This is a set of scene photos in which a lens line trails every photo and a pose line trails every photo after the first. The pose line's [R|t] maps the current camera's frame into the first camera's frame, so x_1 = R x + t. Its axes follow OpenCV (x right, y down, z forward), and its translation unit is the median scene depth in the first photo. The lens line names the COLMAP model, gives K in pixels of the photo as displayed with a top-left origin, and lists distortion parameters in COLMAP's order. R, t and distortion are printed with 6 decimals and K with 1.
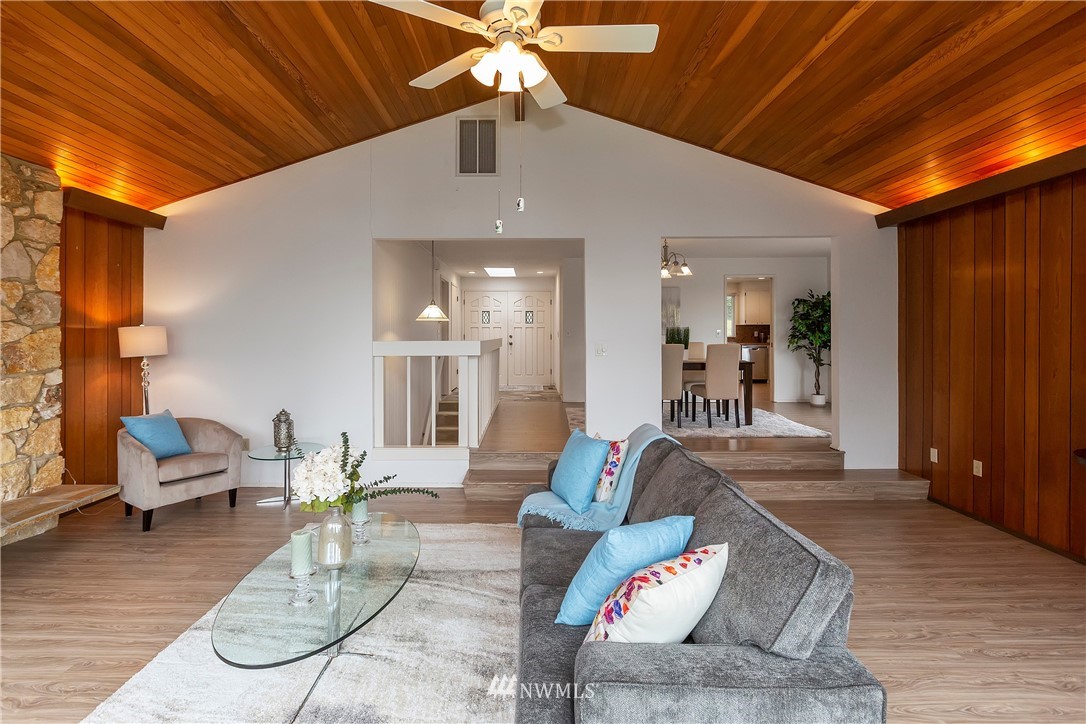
lens RADIAL K [[518.5, 0, 536.0], [0, 518.5, 341.8], [0, 0, 1]] dist [-0.000844, 0.000780]
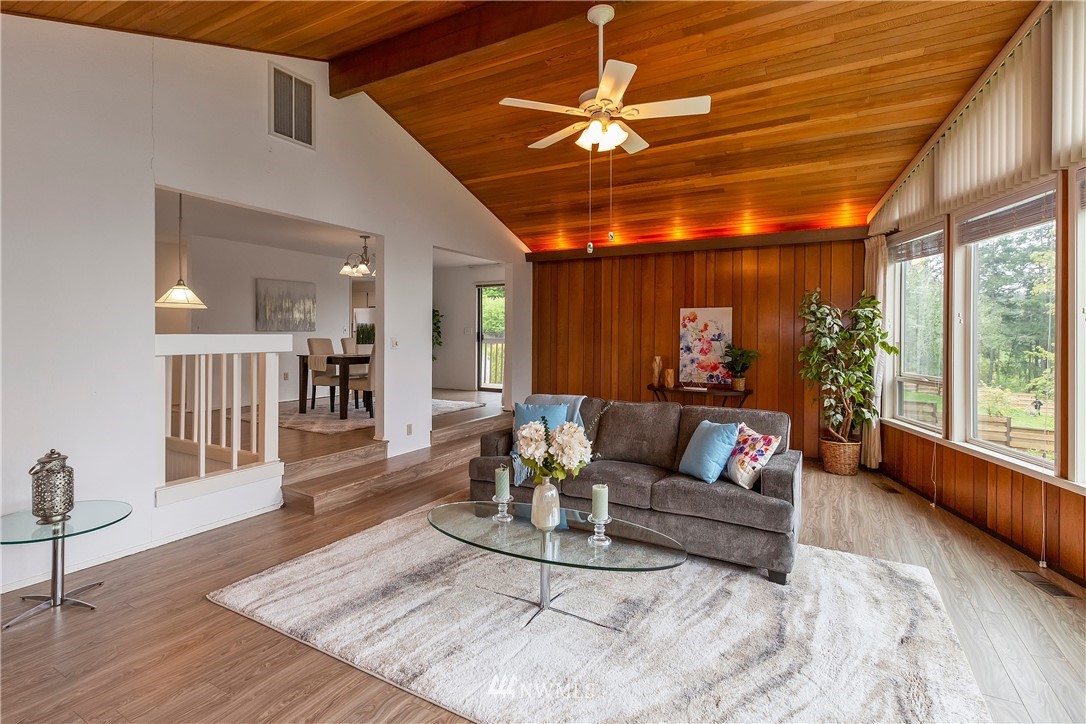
lens RADIAL K [[518.5, 0, 526.6], [0, 518.5, 347.6], [0, 0, 1]] dist [-0.000844, 0.000780]
pose [[0.500241, -0.018316, 0.865692, -0.684287], [0.006813, 0.999829, 0.017217, 0.008437], [-0.865859, -0.002715, 0.500280, 0.239108]]
